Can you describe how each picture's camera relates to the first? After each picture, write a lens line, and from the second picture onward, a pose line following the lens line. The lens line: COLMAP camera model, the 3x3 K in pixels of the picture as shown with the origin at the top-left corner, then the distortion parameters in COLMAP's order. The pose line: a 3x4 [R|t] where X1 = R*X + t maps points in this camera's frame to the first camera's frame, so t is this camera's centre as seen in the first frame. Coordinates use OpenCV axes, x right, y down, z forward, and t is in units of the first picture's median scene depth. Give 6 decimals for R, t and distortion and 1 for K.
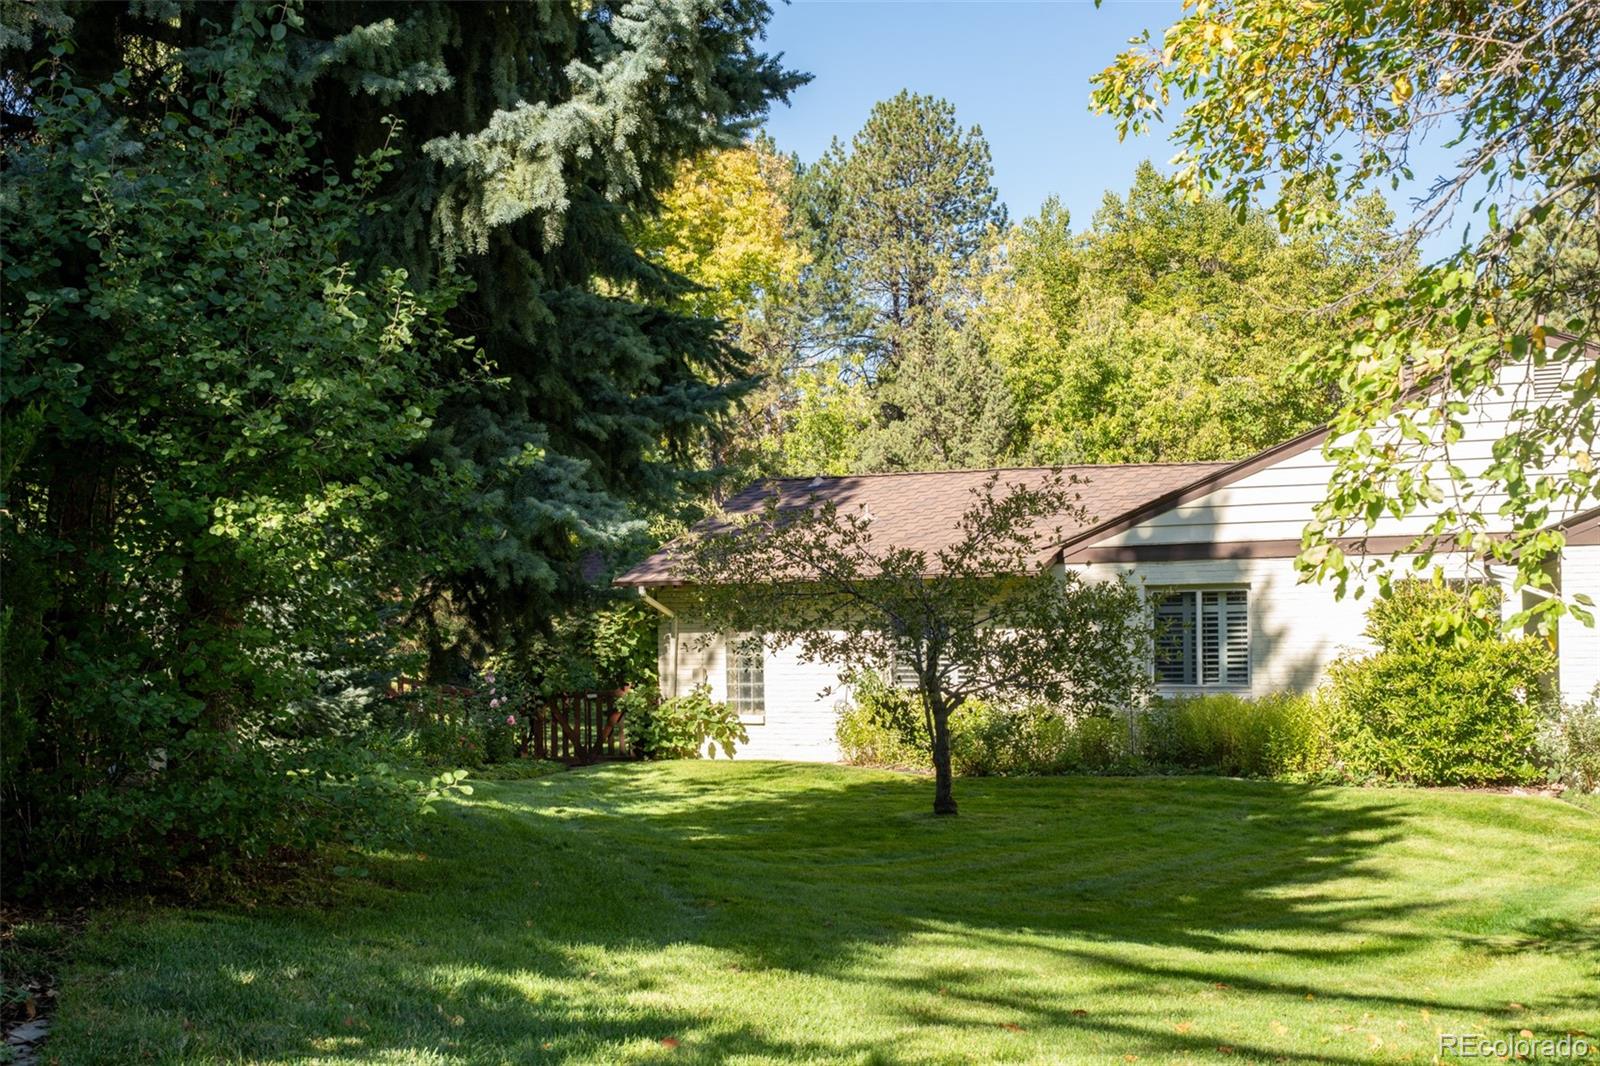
lens RADIAL K [[2367.5, 0, 800.0], [0, 2367.5, 533.0], [0, 0, 1]] dist [-0.032028, 0.013045]
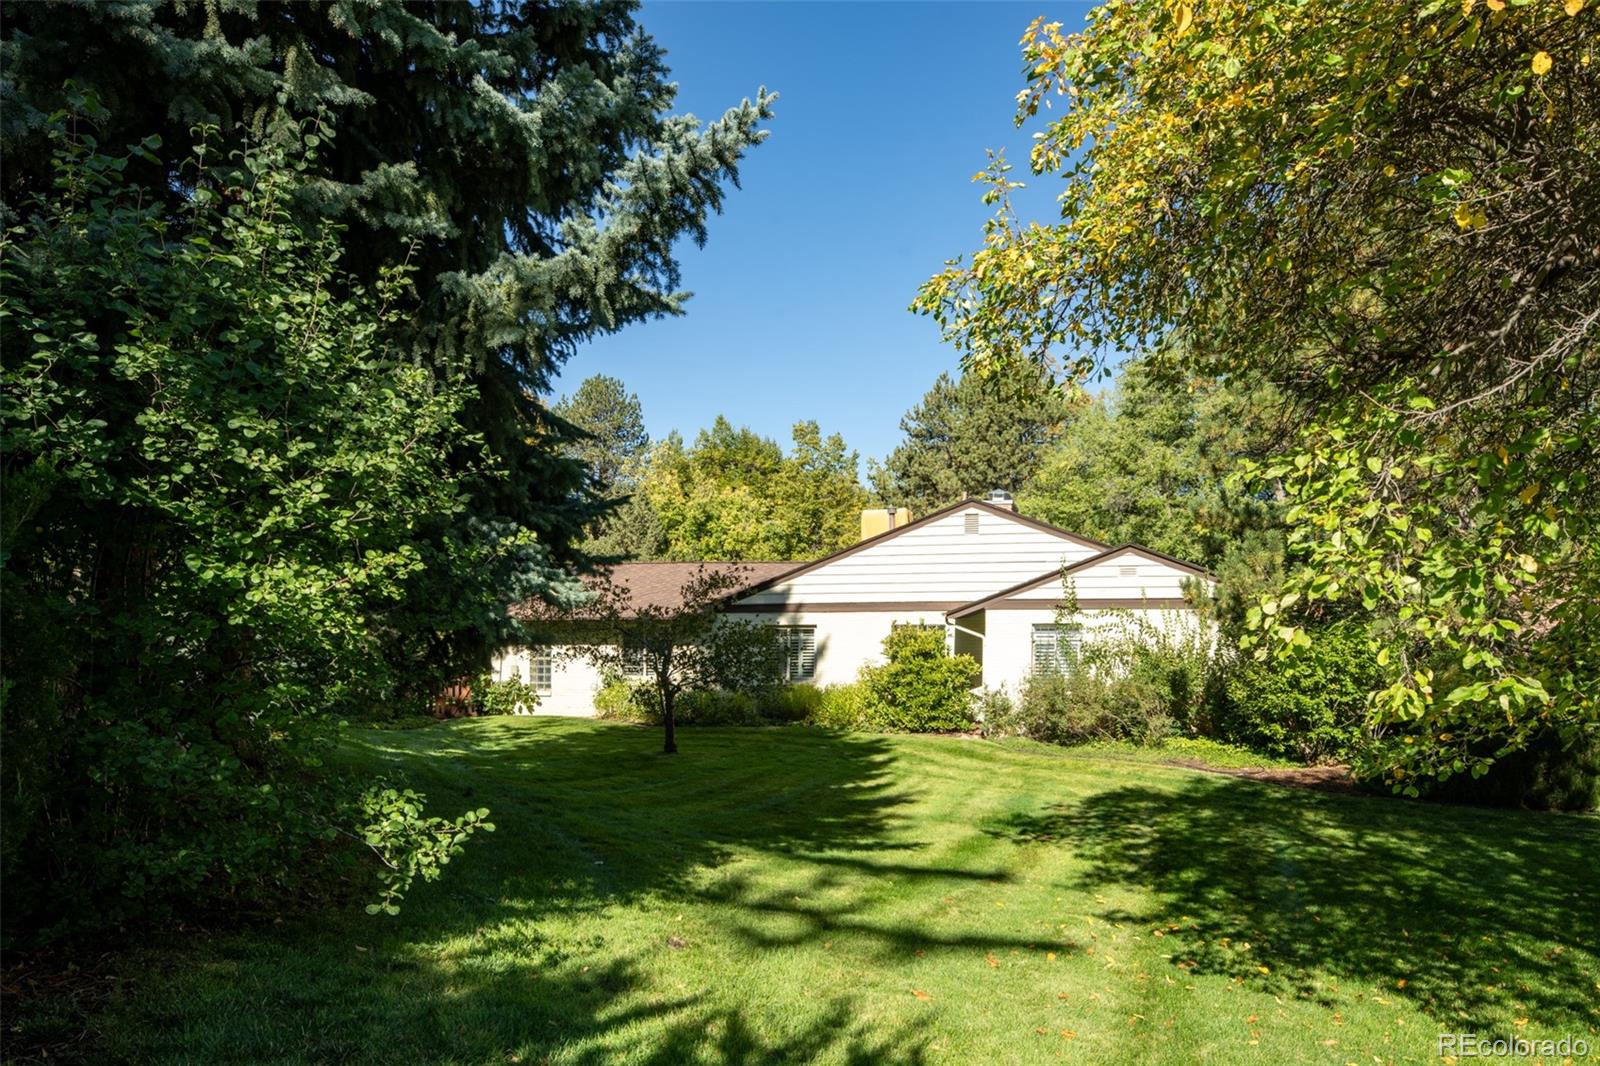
lens RADIAL K [[1099.6, 0, 804.2], [0, 1099.6, 617.2], [0, 0, 1]] dist [-0.003548, 0.002624]
pose [[0.969989, 0.017485, 0.242518, -0.032231], [-0.022702, 0.999567, 0.018733, -0.001381], [-0.242085, -0.023676, 0.969966, 0.118588]]
